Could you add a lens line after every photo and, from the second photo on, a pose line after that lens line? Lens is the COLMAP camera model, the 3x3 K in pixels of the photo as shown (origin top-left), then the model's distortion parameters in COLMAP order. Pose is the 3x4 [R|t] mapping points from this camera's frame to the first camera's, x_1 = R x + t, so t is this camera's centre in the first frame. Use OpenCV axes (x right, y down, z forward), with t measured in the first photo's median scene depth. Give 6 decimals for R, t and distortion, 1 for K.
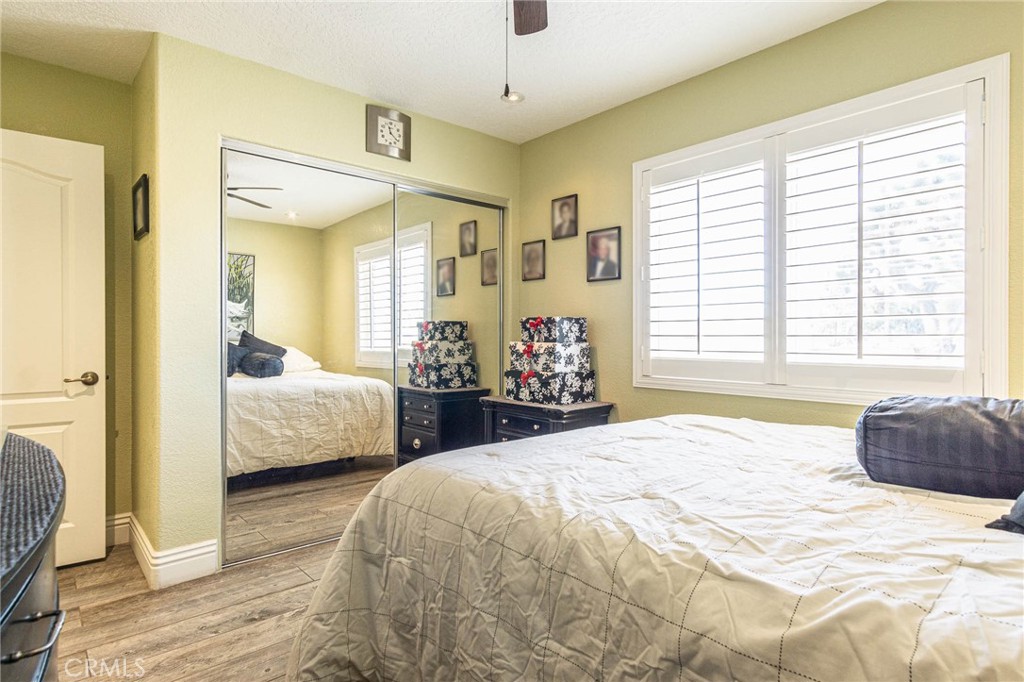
lens RADIAL K [[550.9, 0, 516.9], [0, 550.9, 324.3], [0, 0, 1]] dist [0.000192, 0.000404]
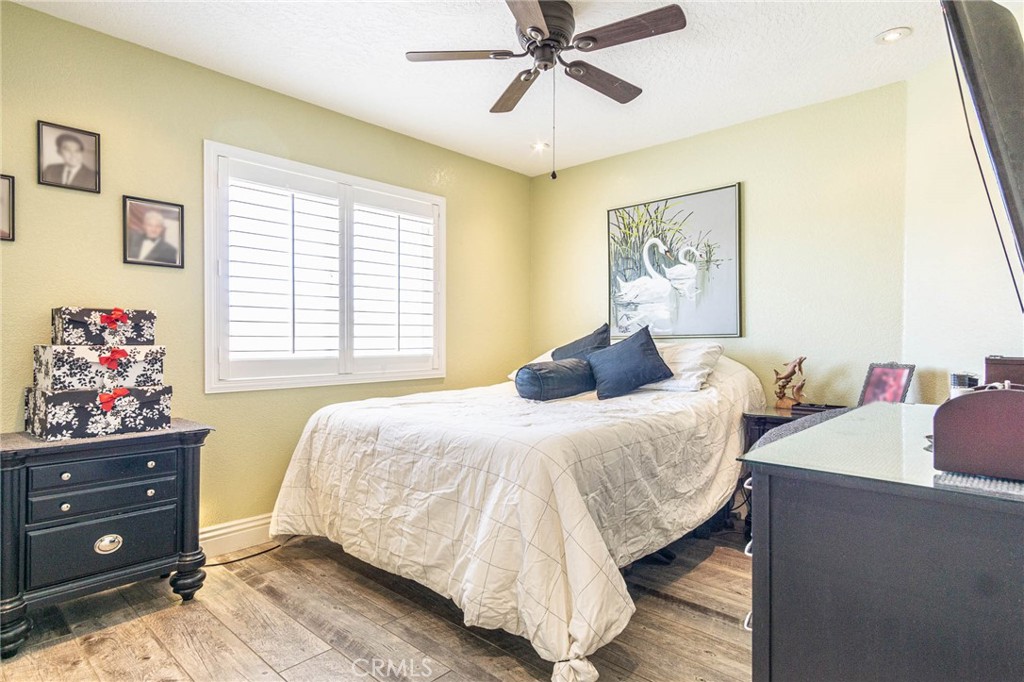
lens RADIAL K [[550.9, 0, 516.9], [0, 550.9, 324.3], [0, 0, 1]] dist [0.000192, 0.000404]
pose [[-0.118861, 0.024871, 0.992599, -0.701143], [-0.022325, 0.999367, -0.027714, 0.014567], [-0.992660, -0.025454, -0.118230, 0.593350]]
